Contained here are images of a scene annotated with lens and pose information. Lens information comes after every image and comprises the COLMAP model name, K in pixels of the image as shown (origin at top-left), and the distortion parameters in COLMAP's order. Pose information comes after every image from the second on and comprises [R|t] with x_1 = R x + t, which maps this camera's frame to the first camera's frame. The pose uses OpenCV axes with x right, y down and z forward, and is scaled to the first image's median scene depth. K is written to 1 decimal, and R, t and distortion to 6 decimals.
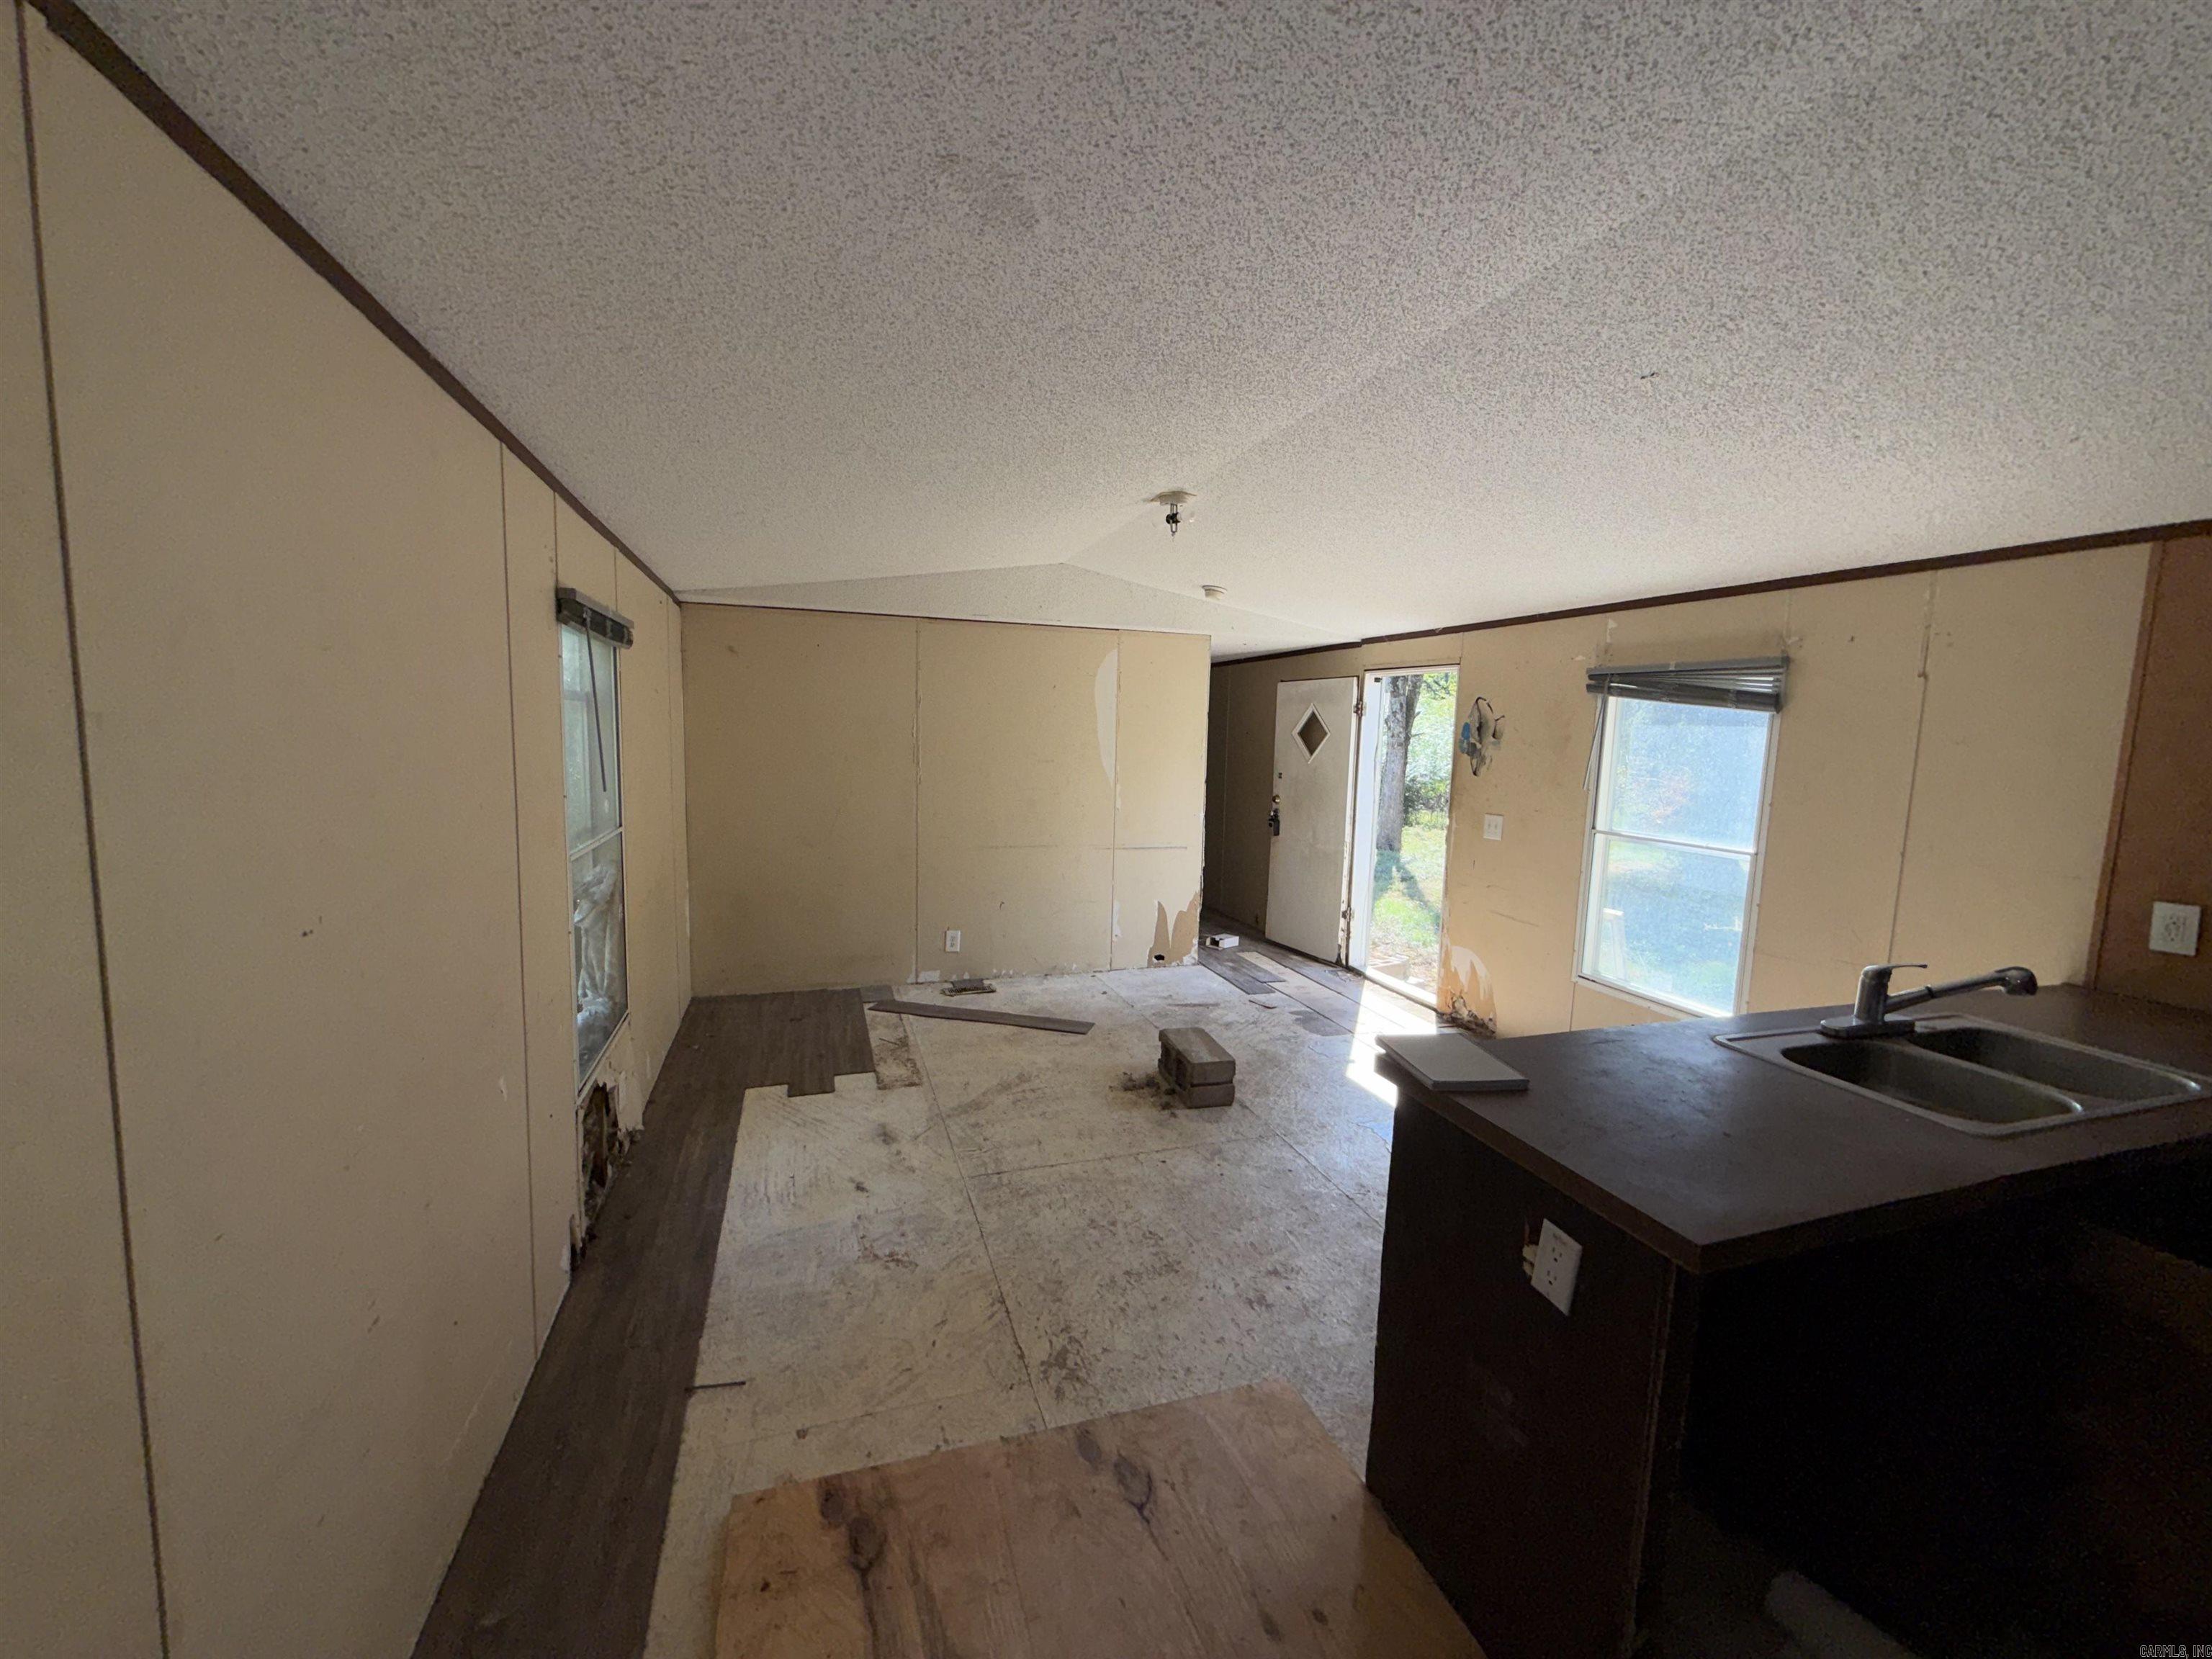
lens RADIAL K [[878.3, 0, 1106.7], [0, 878.3, 825.7], [0, 0, 1]] dist [-0.000059, 0.000012]
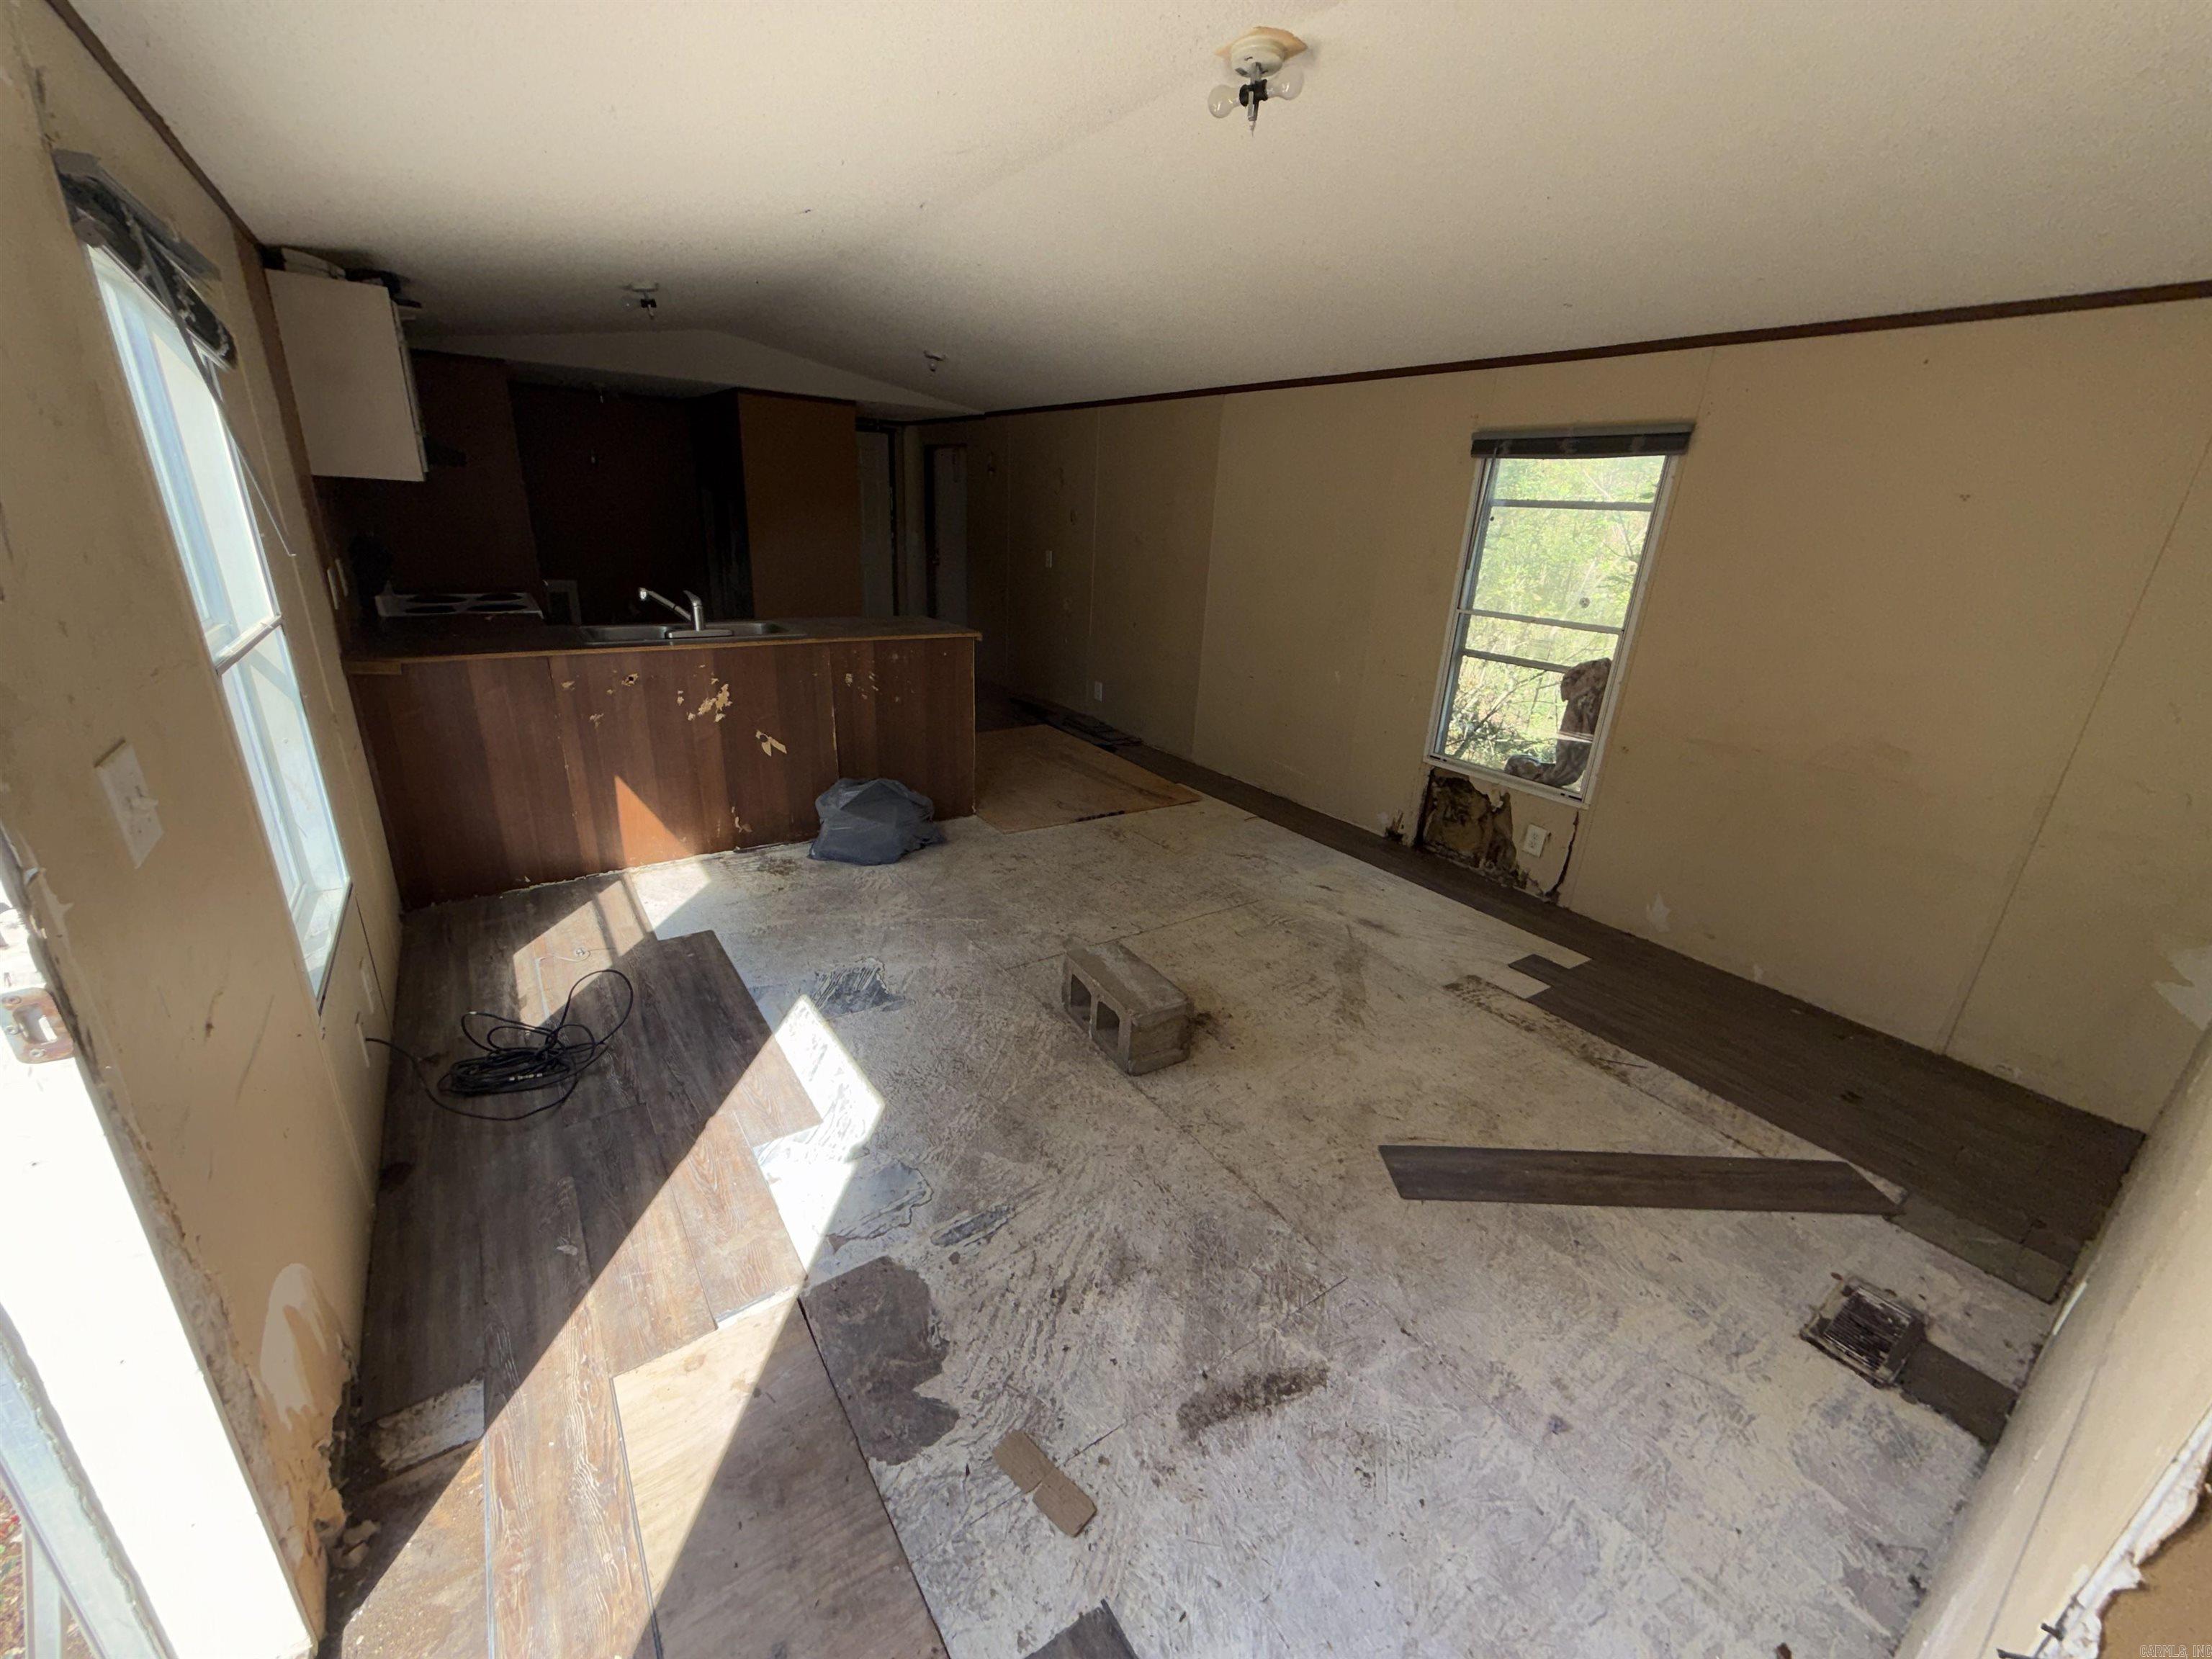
lens RADIAL K [[878.3, 0, 1102.9], [0, 878.3, 828.2], [0, 0, 1]] dist [-0.000059, 0.000012]
pose [[-0.957451, 0.022601, -0.287710, 0.298891], [-0.108072, 0.896311, 0.430054, -0.140160], [0.267597, 0.442849, -0.855731, 1.460499]]
